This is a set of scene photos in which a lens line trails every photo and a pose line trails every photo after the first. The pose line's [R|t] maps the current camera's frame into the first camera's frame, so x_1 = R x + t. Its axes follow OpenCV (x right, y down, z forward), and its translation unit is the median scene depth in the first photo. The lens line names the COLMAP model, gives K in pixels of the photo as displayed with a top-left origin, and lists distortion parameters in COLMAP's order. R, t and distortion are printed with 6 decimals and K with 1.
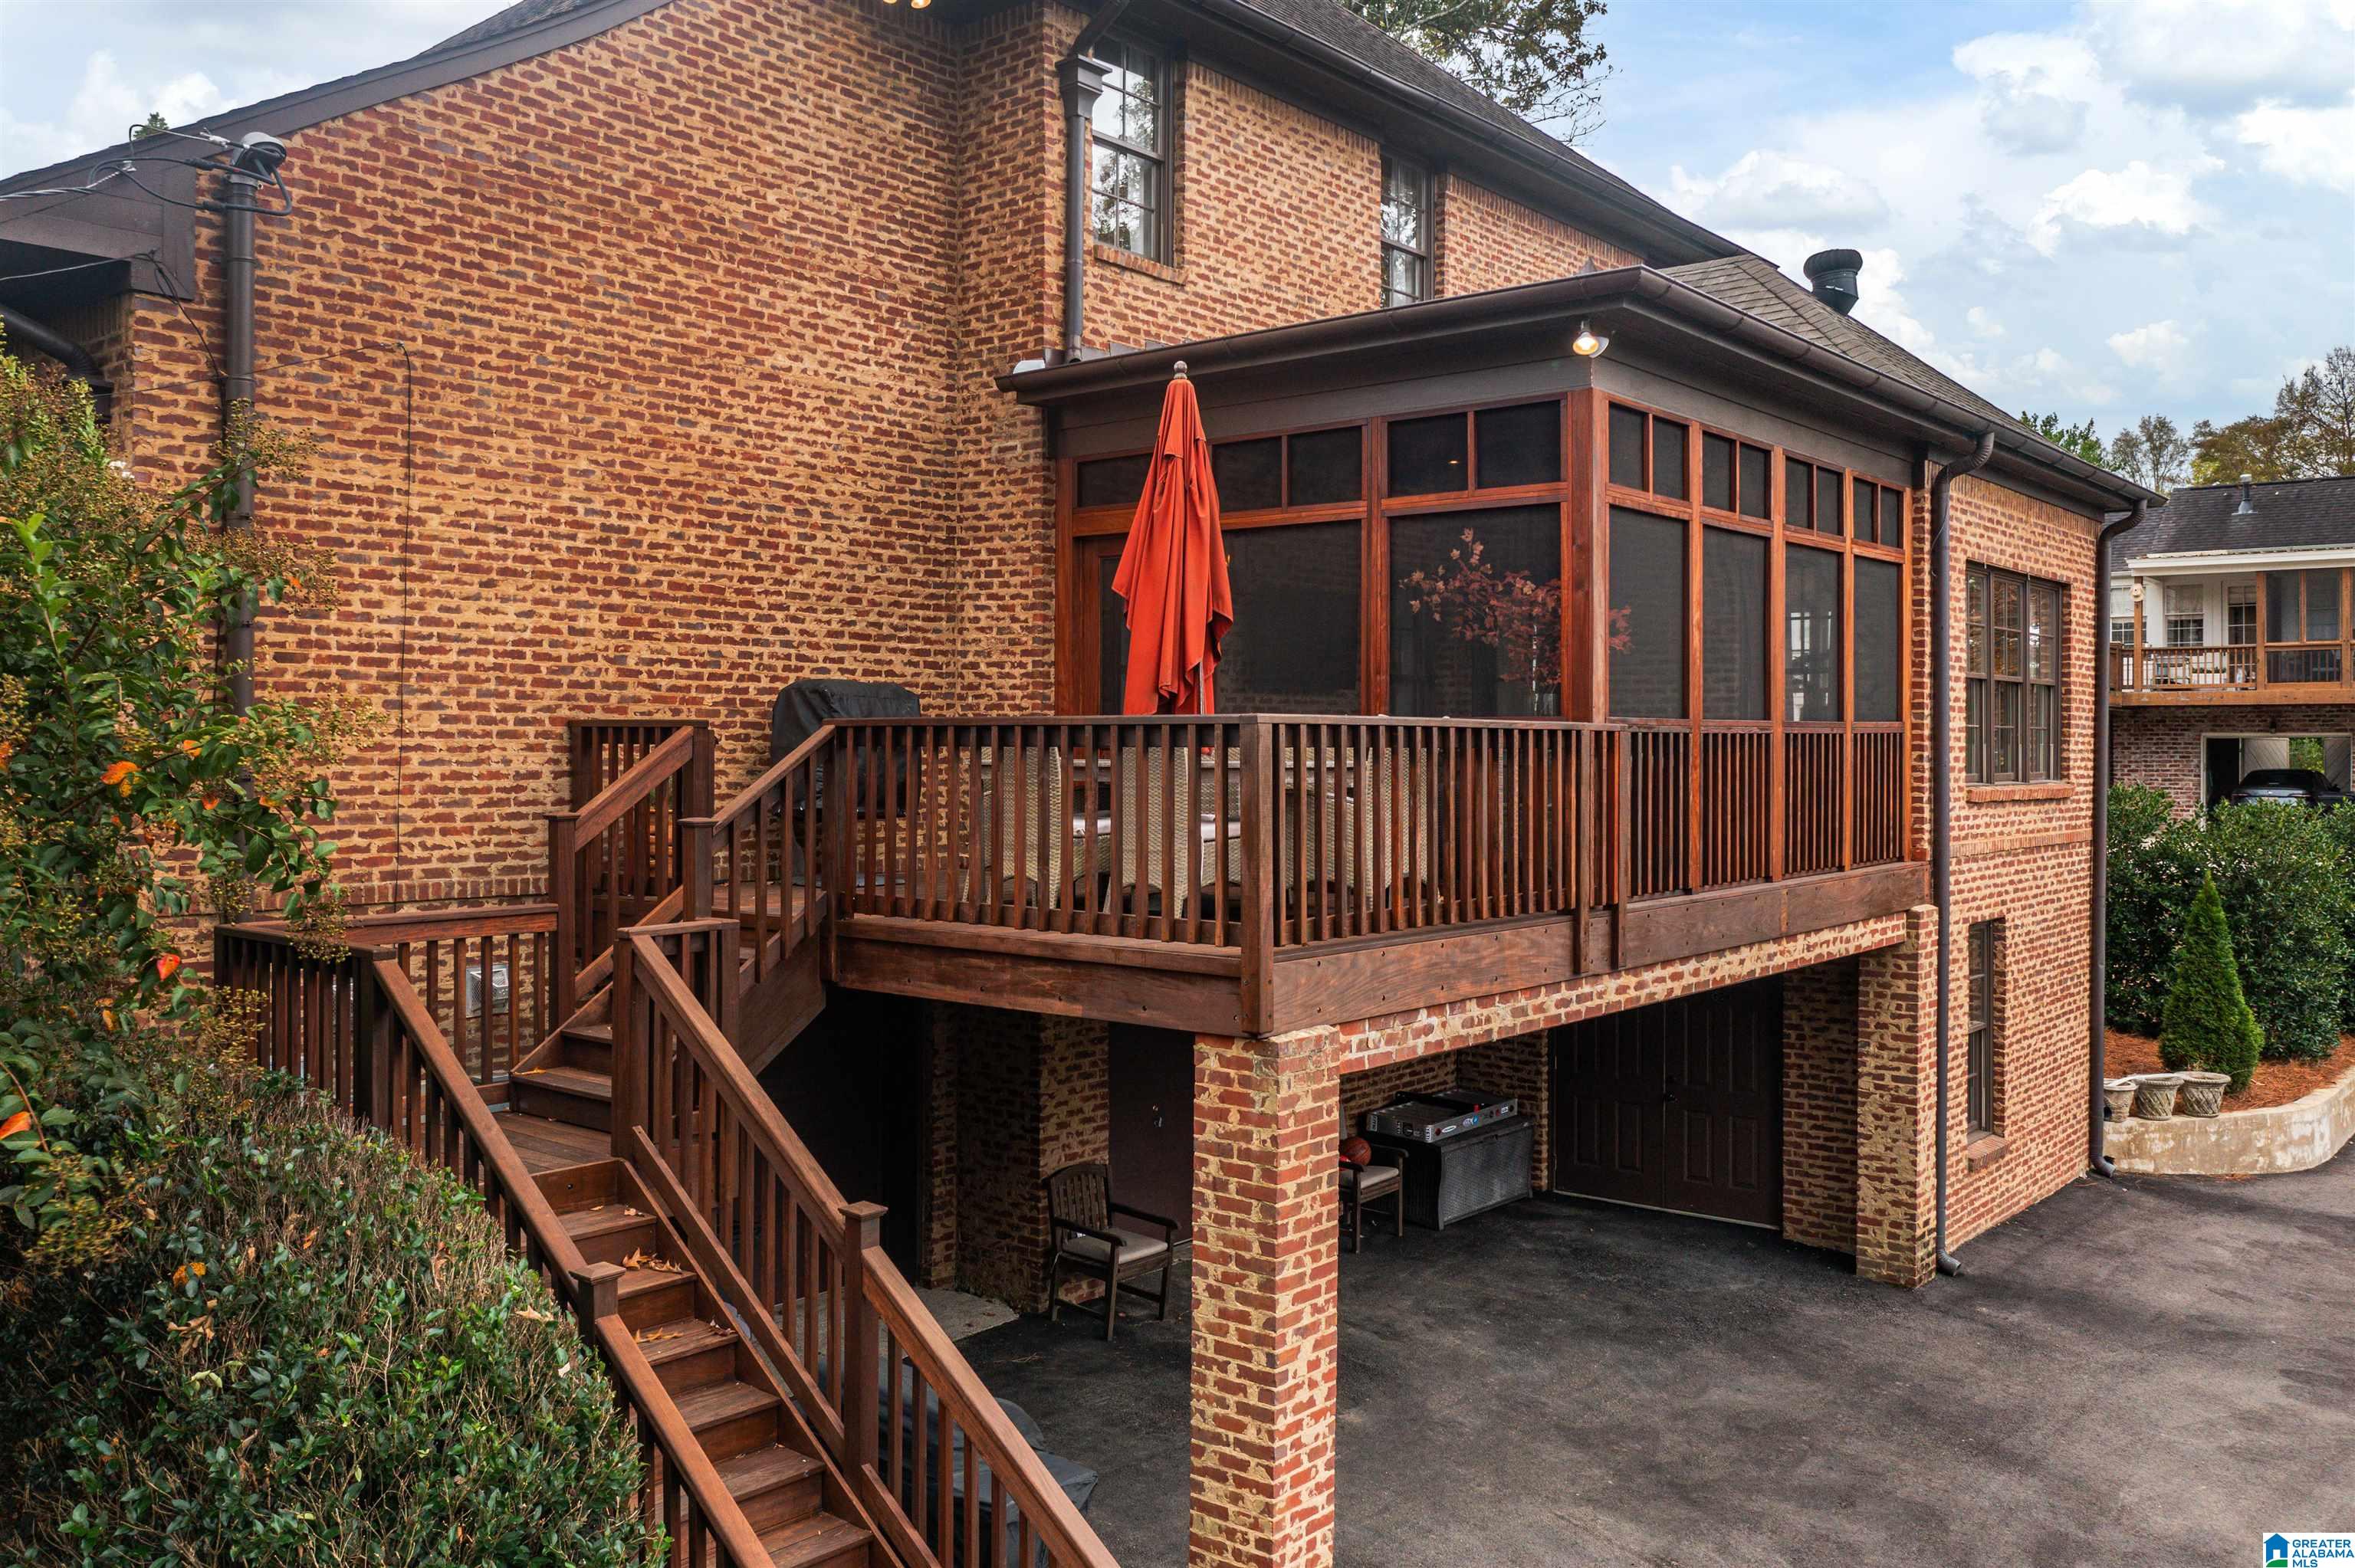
lens RADIAL K [[1894.1, 0, 1177.0], [0, 1894.1, 685.7], [0, 0, 1]] dist [-0.010854, -0.007353]
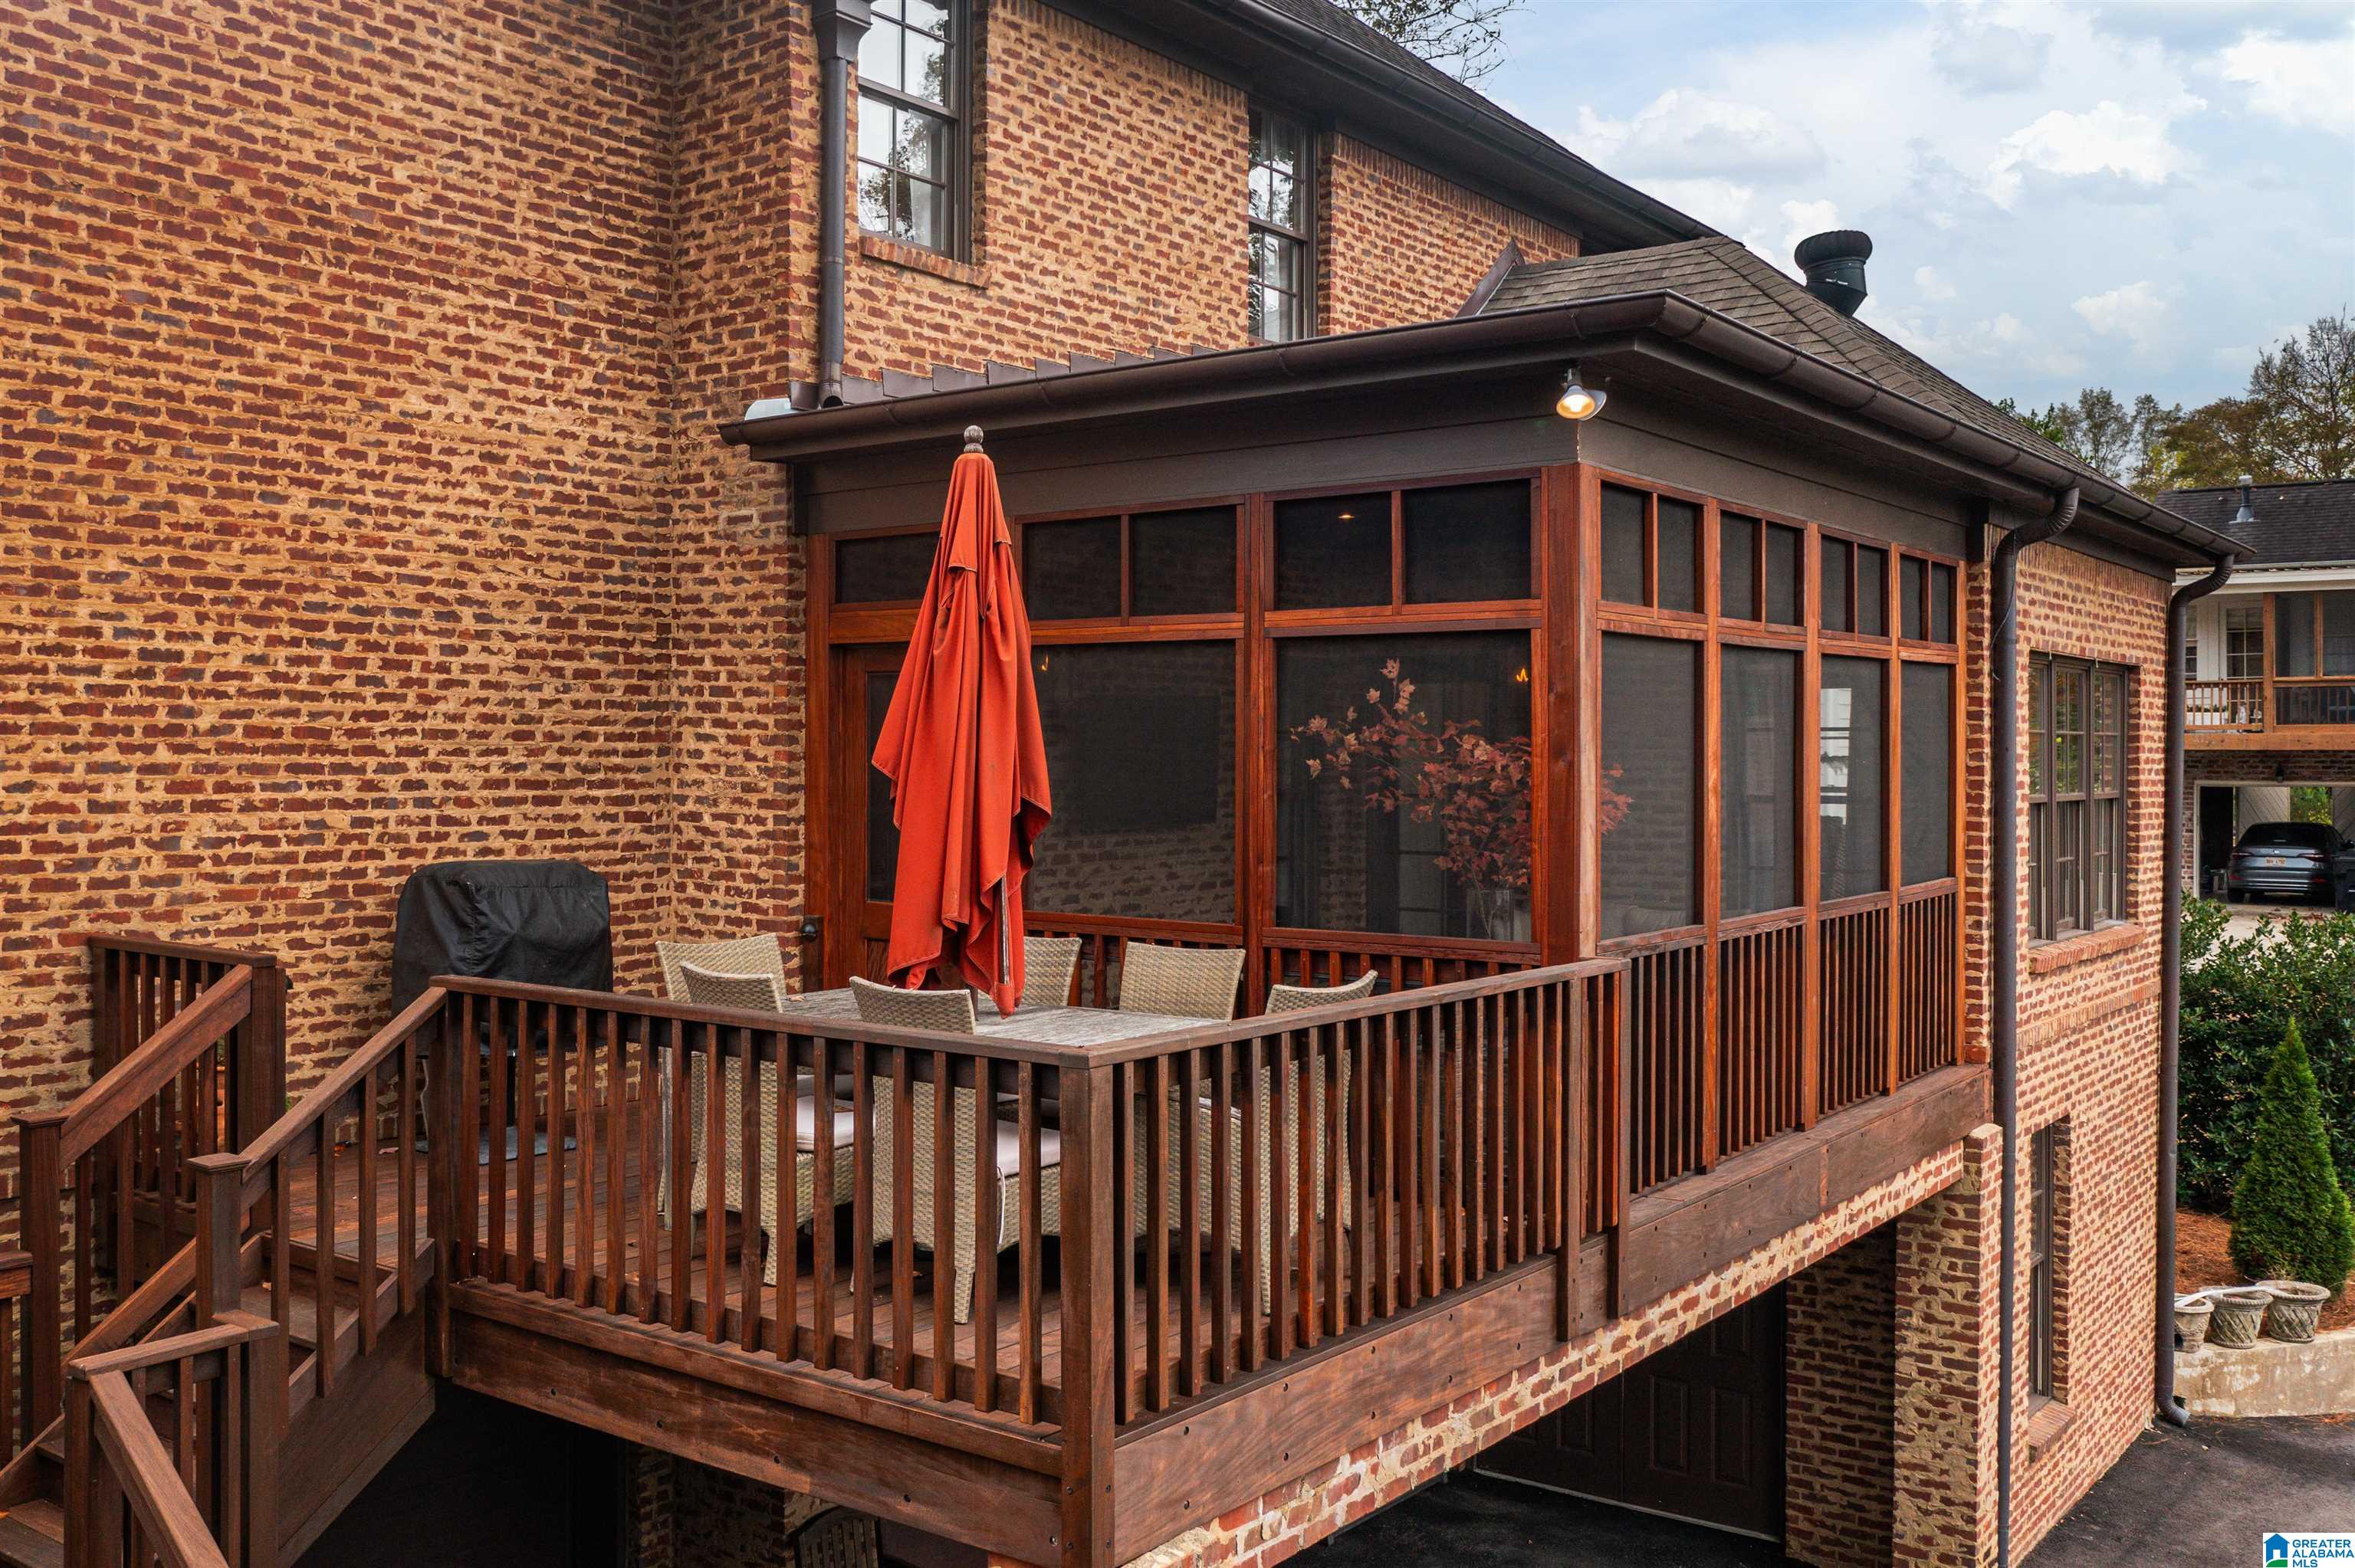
lens RADIAL K [[2120.5, 0, 1009.9], [0, 2120.5, 692.0], [0, 0, 1]] dist [-0.016947, -0.006973]
pose [[0.999972, -0.000584, 0.007488, 0.007722], [0.000565, 0.999997, 0.002528, -0.064310], [-0.007490, -0.002524, 0.999969, 0.200420]]
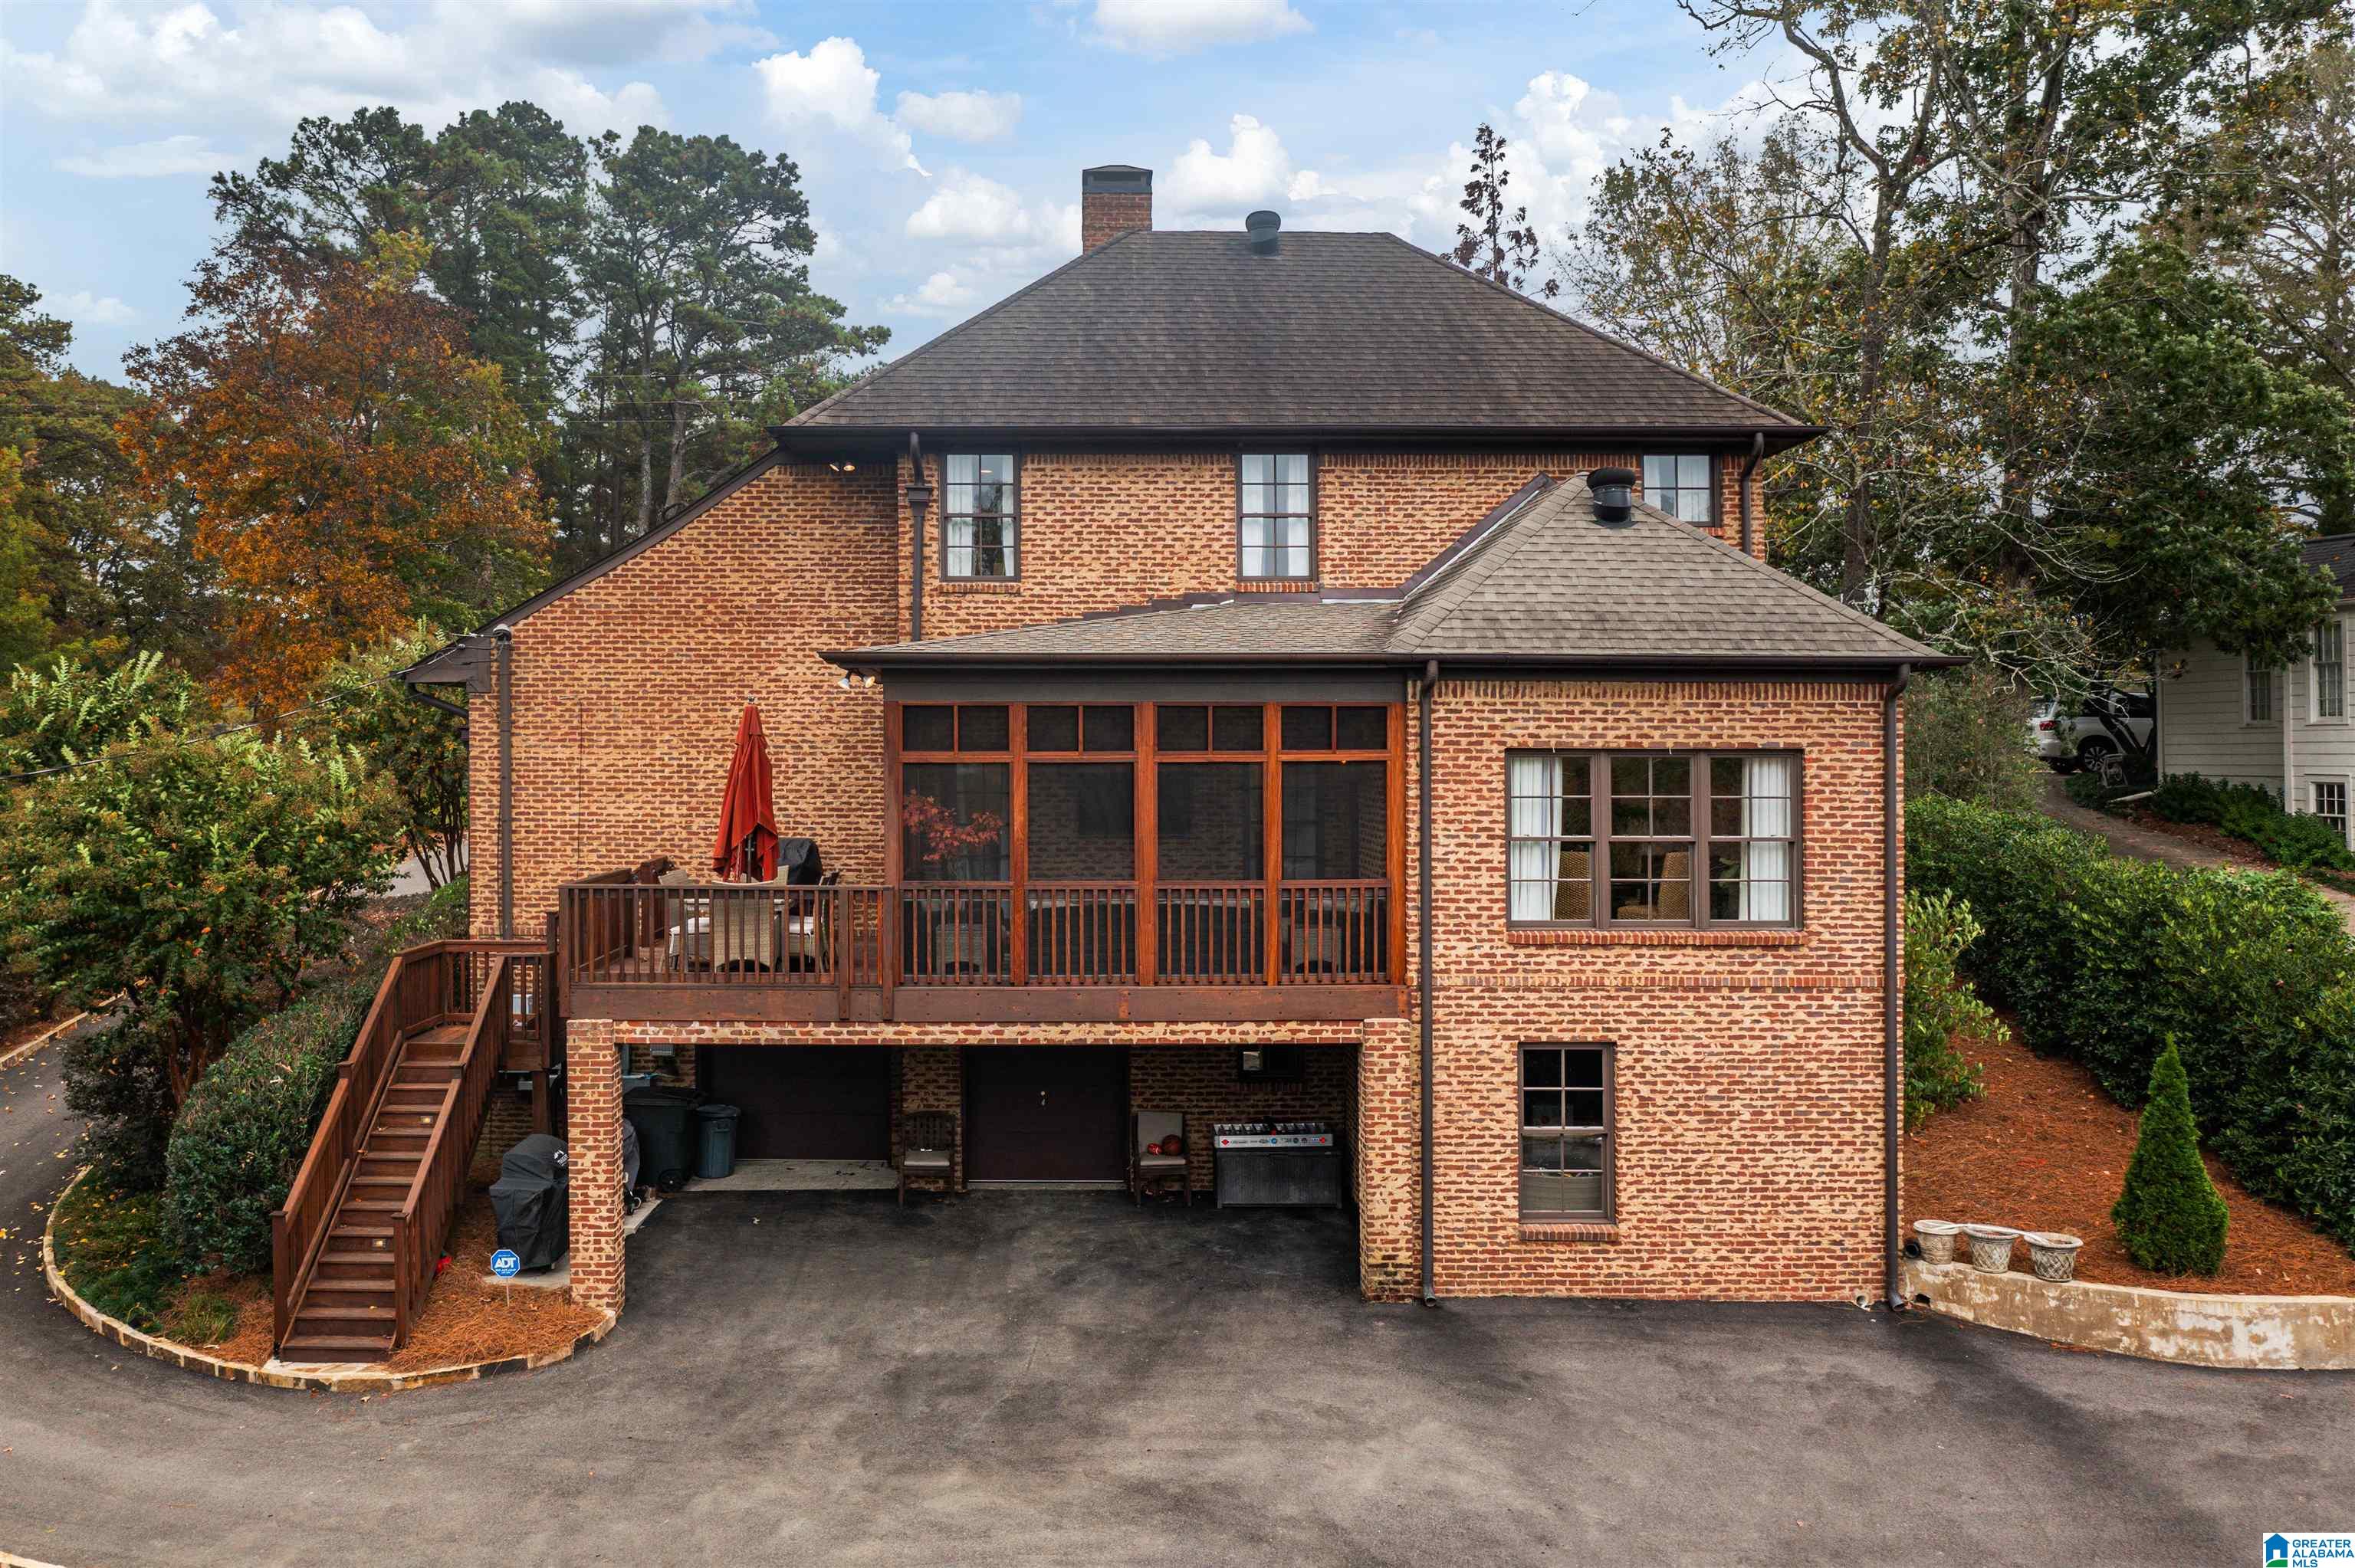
lens RADIAL K [[1924.7, 0, 1062.6], [0, 1924.7, 652.2], [0, 0, 1]] dist [-0.017221, 0.002363]
pose [[0.642021, -0.039938, -0.765646, 1.472619], [0.023530, 0.999198, -0.032389, -0.117478], [0.766326, 0.002779, 0.642446, -0.054513]]
